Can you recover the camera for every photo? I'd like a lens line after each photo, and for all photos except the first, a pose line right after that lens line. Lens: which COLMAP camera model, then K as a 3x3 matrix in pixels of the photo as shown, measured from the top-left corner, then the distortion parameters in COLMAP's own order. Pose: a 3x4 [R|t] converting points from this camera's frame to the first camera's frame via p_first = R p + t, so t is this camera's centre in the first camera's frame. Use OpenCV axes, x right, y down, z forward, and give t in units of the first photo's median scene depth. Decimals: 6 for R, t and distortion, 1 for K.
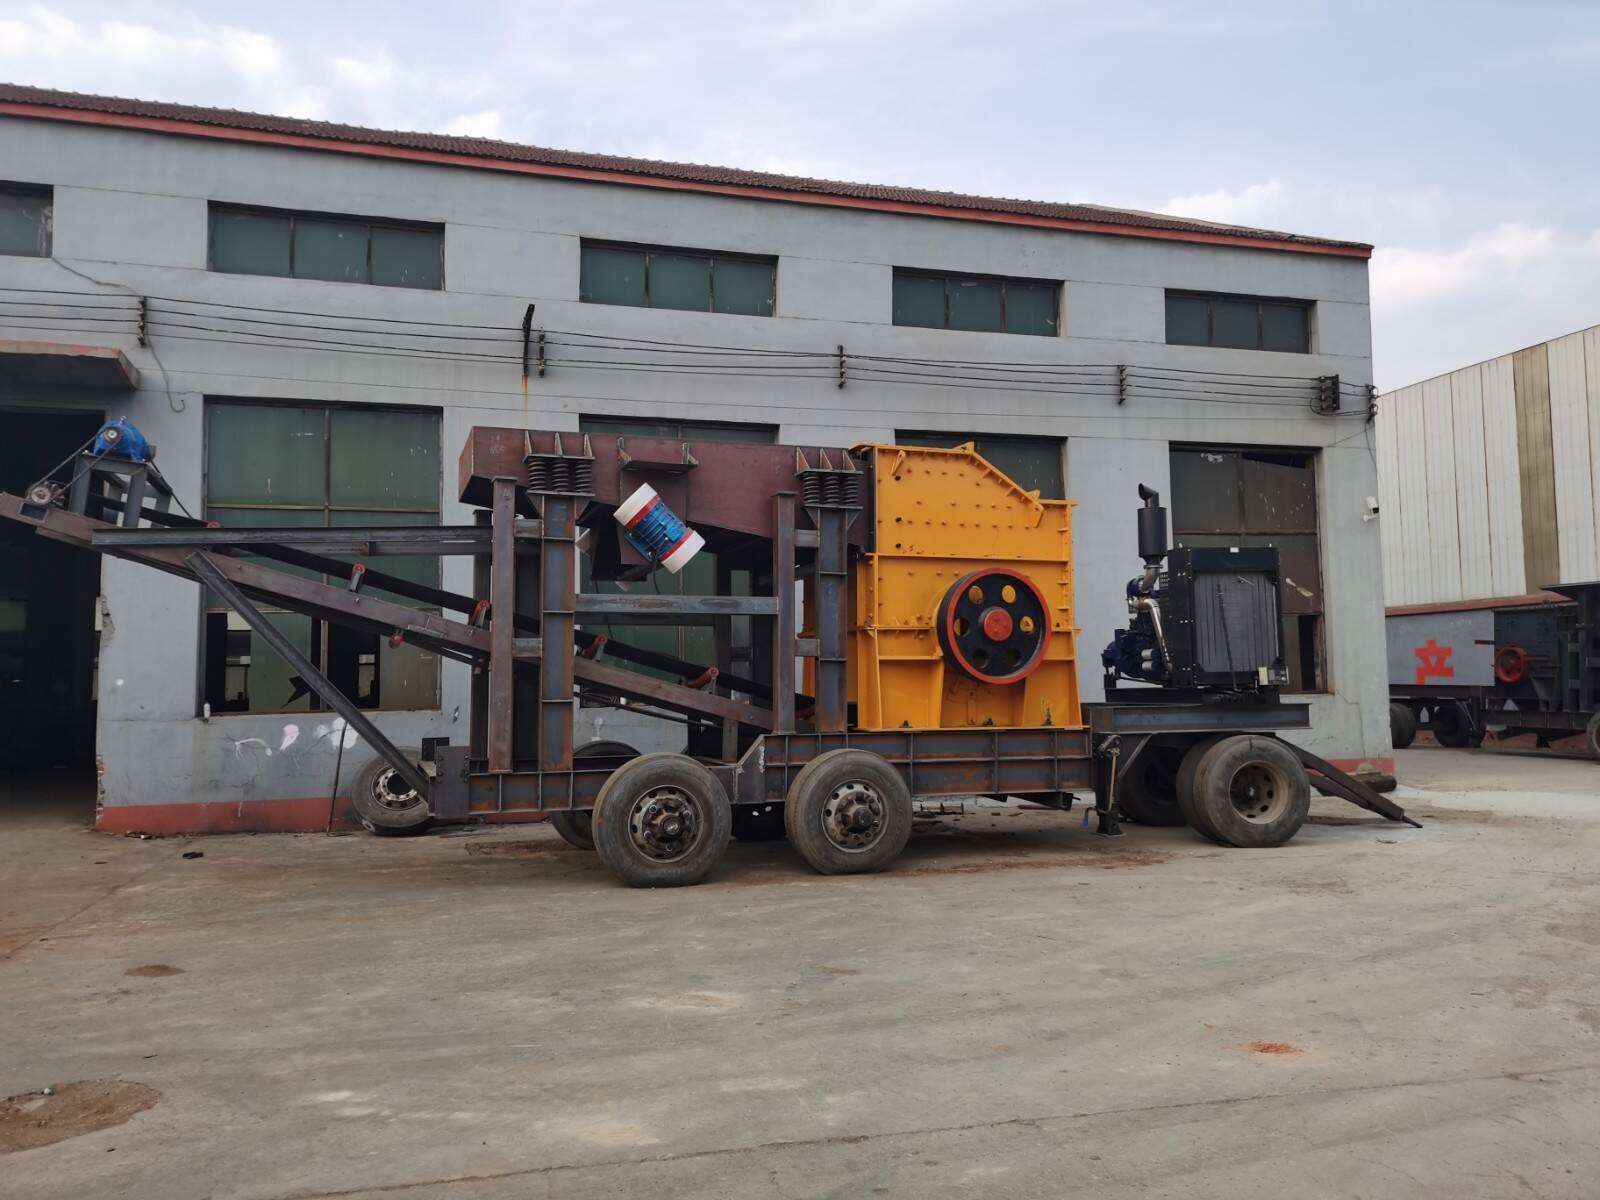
lens RADIAL K [[1245.8, 0, 805.2], [0, 1245.8, 590.4], [0, 0, 1]] dist [0.056091, -0.040273]
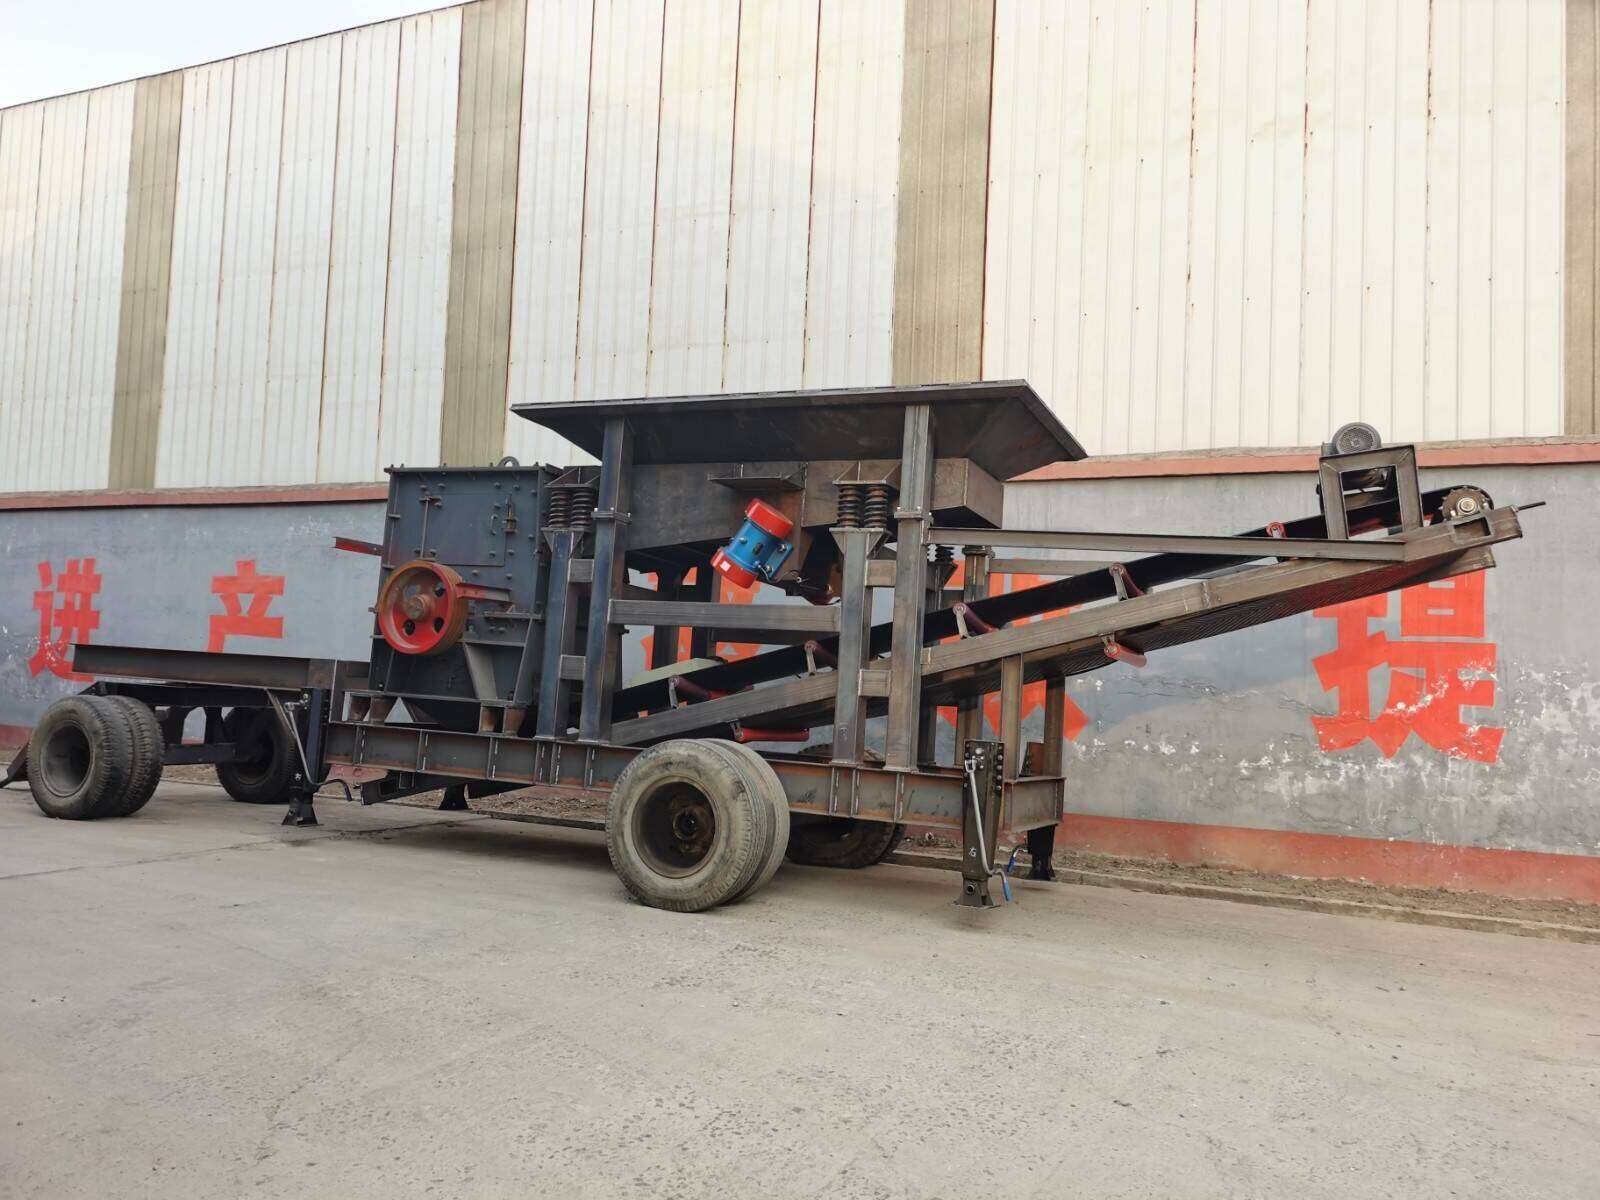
lens RADIAL K [[1245.8, 0, 805.2], [0, 1245.8, 590.4], [0, 0, 1]] dist [0.056091, -0.040273]
pose [[0.653810, 0.086109, 0.751743, 0.315383], [-0.106129, 0.994118, -0.021569, 0.044118], [-0.749179, -0.065680, 0.659103, 0.596920]]
